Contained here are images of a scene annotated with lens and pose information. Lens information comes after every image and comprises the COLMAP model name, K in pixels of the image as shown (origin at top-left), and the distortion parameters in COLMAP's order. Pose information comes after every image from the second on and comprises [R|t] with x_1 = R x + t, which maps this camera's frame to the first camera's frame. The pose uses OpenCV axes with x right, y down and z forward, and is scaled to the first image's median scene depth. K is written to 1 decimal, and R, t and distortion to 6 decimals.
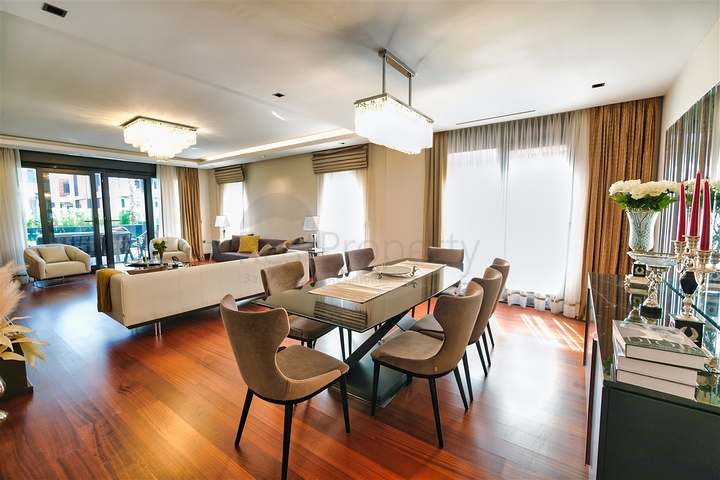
lens RADIAL K [[310.1, 0, 360.0], [0, 310.1, 240.0], [0, 0, 1]] dist [-0.002047, -0.000482]
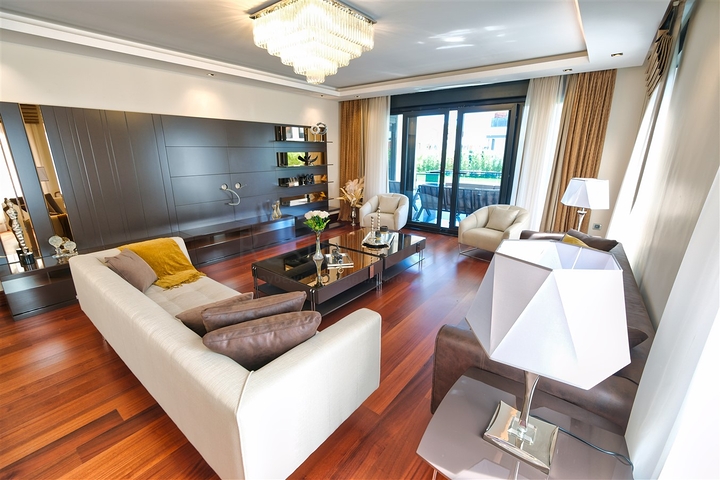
lens RADIAL K [[310.1, 0, 360.0], [0, 310.1, 240.0], [0, 0, 1]] dist [-0.002047, -0.000482]
pose [[-0.032440, 0.280843, -0.959205, 0.033241], [-0.086816, 0.955291, 0.282633, -0.081033], [0.995696, 0.092442, -0.006608, 0.663876]]
